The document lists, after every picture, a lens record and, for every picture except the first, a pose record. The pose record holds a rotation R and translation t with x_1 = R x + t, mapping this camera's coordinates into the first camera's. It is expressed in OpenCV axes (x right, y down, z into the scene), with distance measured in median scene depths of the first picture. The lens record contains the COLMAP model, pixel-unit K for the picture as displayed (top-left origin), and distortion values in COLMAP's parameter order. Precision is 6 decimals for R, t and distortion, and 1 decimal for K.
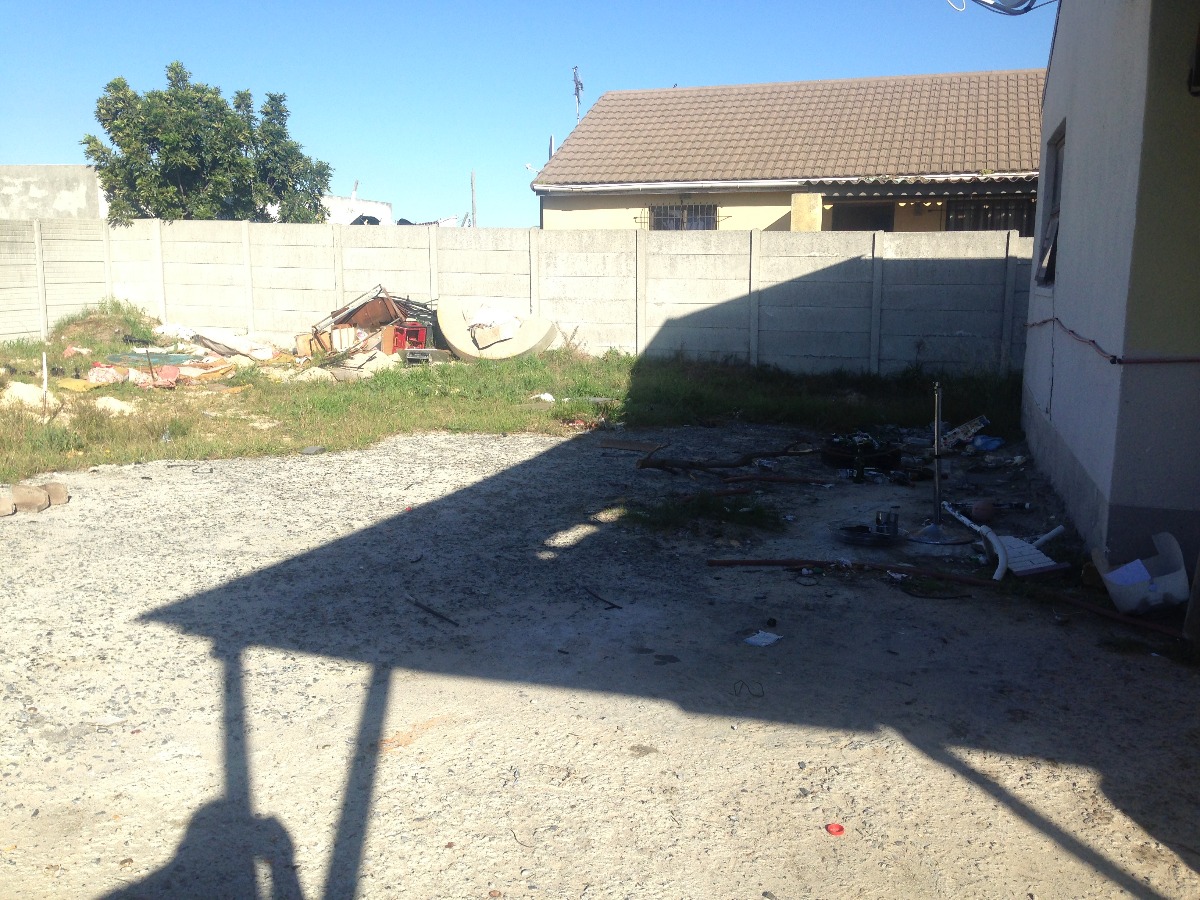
lens RADIAL K [[1099.5, 0, 600.0], [0, 1099.5, 450.0], [0, 0, 1]] dist [0.111677, -0.159126]
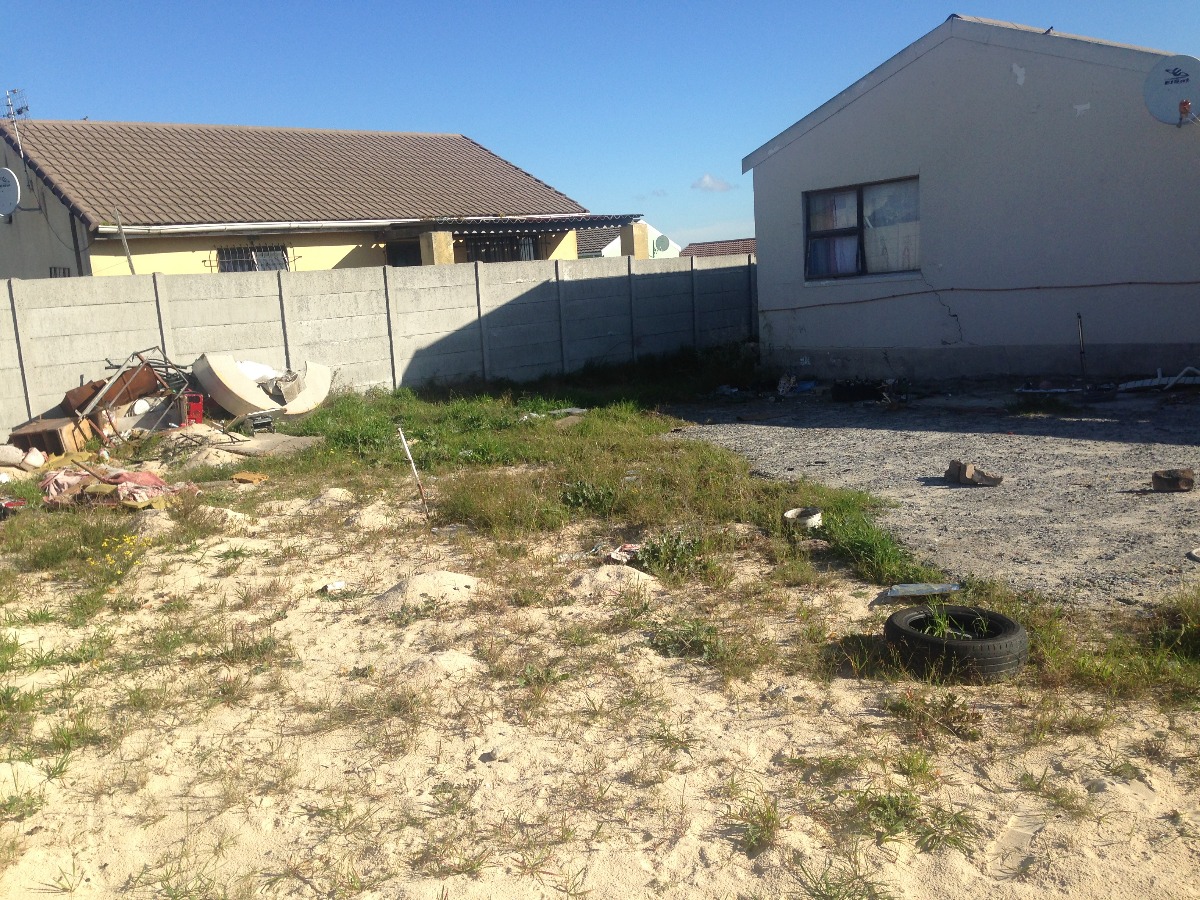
lens RADIAL K [[1106.7, 0, 599.1], [0, 1106.7, 444.6], [0, 0, 1]] dist [0.167345, -0.291160]
pose [[0.511274, -0.177152, 0.840961, -0.750327], [0.219496, 0.972988, 0.071518, -0.067689], [-0.830915, 0.148022, 0.536348, 0.294095]]
